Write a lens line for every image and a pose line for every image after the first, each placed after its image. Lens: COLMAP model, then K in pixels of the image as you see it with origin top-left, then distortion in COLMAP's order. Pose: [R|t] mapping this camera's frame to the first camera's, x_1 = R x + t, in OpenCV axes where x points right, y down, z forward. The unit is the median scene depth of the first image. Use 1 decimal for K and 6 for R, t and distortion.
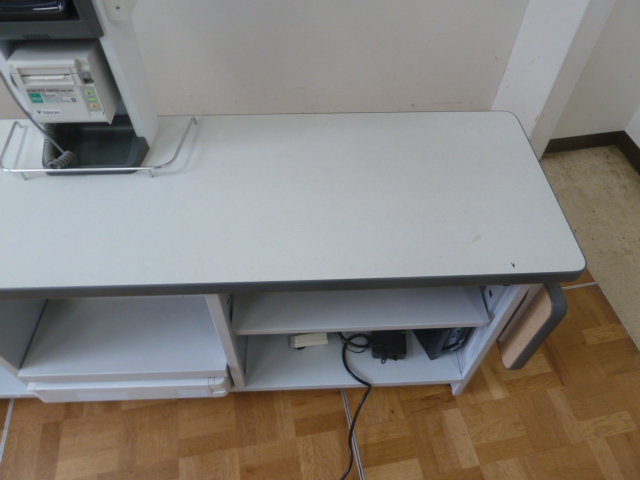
lens RADIAL K [[479.5, 0, 322.5], [0, 479.5, 238.4], [0, 0, 1]] dist [-0.036311, 0.007557]
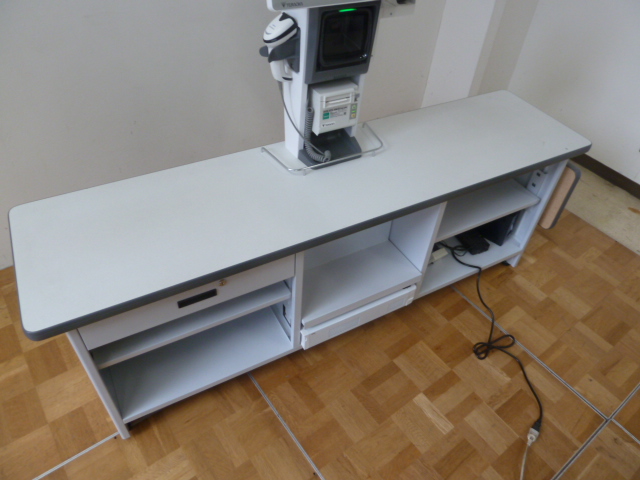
lens RADIAL K [[479.5, 0, 322.5], [0, 479.5, 238.4], [0, 0, 1]] dist [-0.036311, 0.007557]
pose [[0.894114, -0.278077, 0.351047, -0.873601], [0.316844, 0.946761, -0.057035, 0.131591], [-0.316497, 0.162223, 0.934619, -0.322706]]
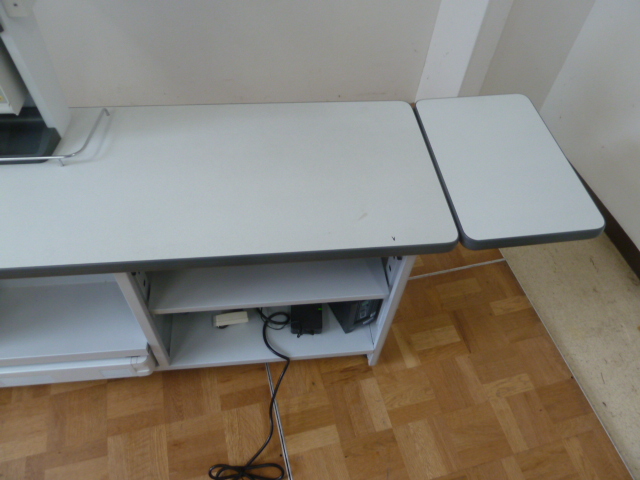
lens RADIAL K [[479.5, 0, 322.5], [0, 479.5, 238.4], [0, 0, 1]] dist [-0.036311, 0.007557]
pose [[0.996090, -0.026672, 0.084222, 0.089909], [0.025329, 0.999535, 0.016966, 0.020972], [-0.084635, -0.014766, 0.996303, -0.068242]]
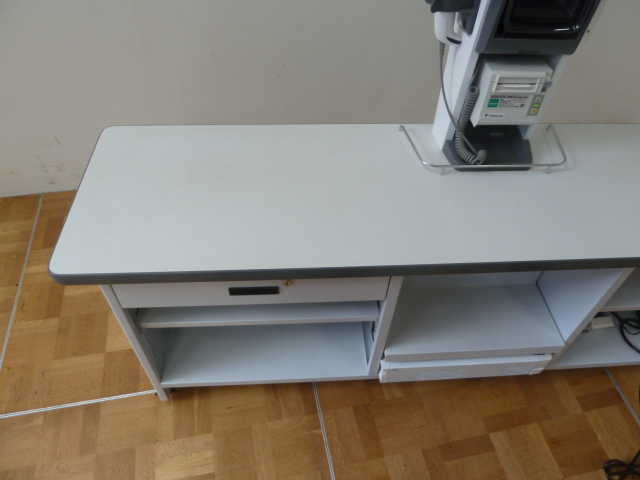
lens RADIAL K [[479.5, 0, 322.5], [0, 479.5, 238.4], [0, 0, 1]] dist [-0.036311, 0.007557]
pose [[0.999489, -0.001216, 0.031946, -0.707788], [0.002793, 0.998776, -0.049387, 0.065075], [-0.031847, 0.049451, 0.998269, -0.104458]]
